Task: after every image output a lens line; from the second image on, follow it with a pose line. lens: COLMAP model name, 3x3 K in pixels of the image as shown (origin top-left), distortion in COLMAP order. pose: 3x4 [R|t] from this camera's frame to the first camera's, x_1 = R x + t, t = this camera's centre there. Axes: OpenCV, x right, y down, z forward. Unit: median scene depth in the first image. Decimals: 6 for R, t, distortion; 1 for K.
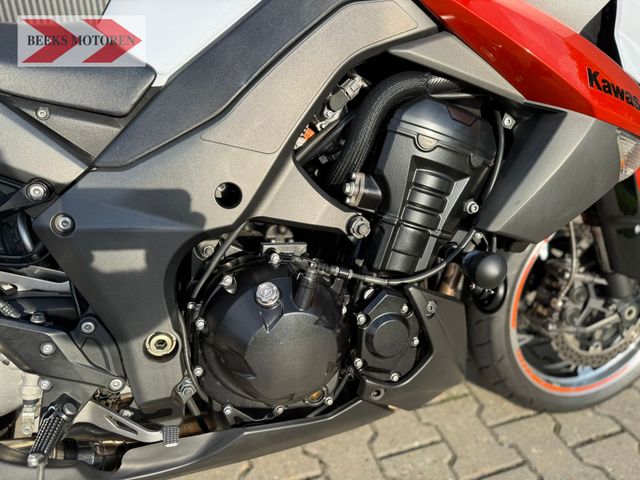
lens RADIAL K [[456.2, 0, 320.0], [0, 456.2, 240.0], [0, 0, 1]] dist [0.039098, -0.072277]
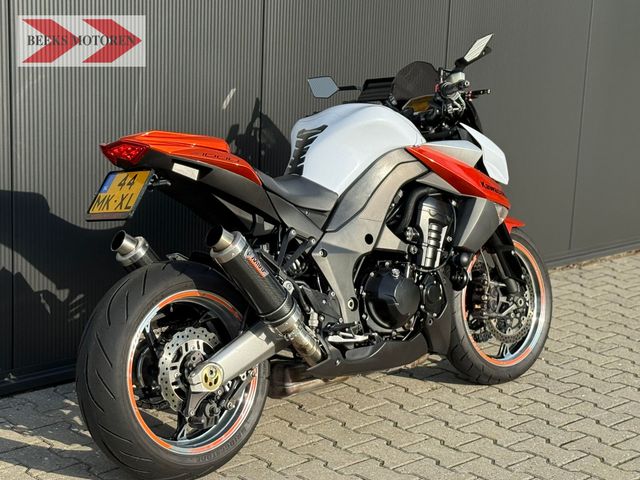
lens RADIAL K [[1284.9, 0, 320.0], [0, 1284.9, 240.0], [0, 0, 1]] dist [0.042325, 0.056906]
pose [[0.897385, -0.085095, 0.432965, -3.241772], [0.185884, 0.962816, -0.196041, 1.146904], [-0.400184, 0.256406, 0.879835, -4.712257]]
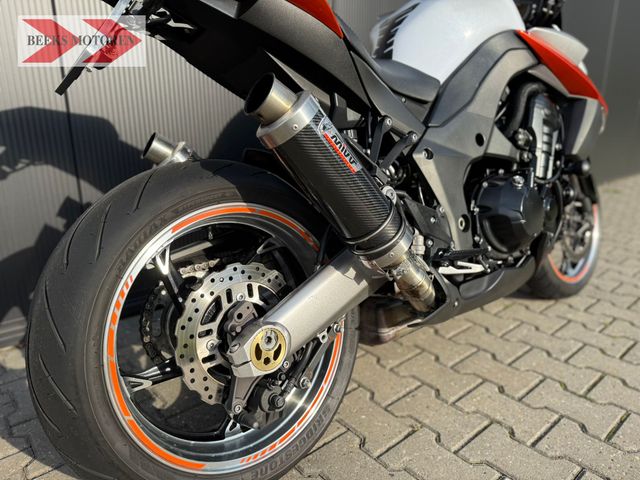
lens RADIAL K [[456.2, 0, 320.0], [0, 456.2, 240.0], [0, 0, 1]] dist [0.039098, -0.072277]
pose [[0.923666, -0.134180, 0.358938, -1.482299], [0.199391, 0.968190, -0.151165, 0.442338], [-0.327237, 0.211195, 0.921039, -0.451804]]
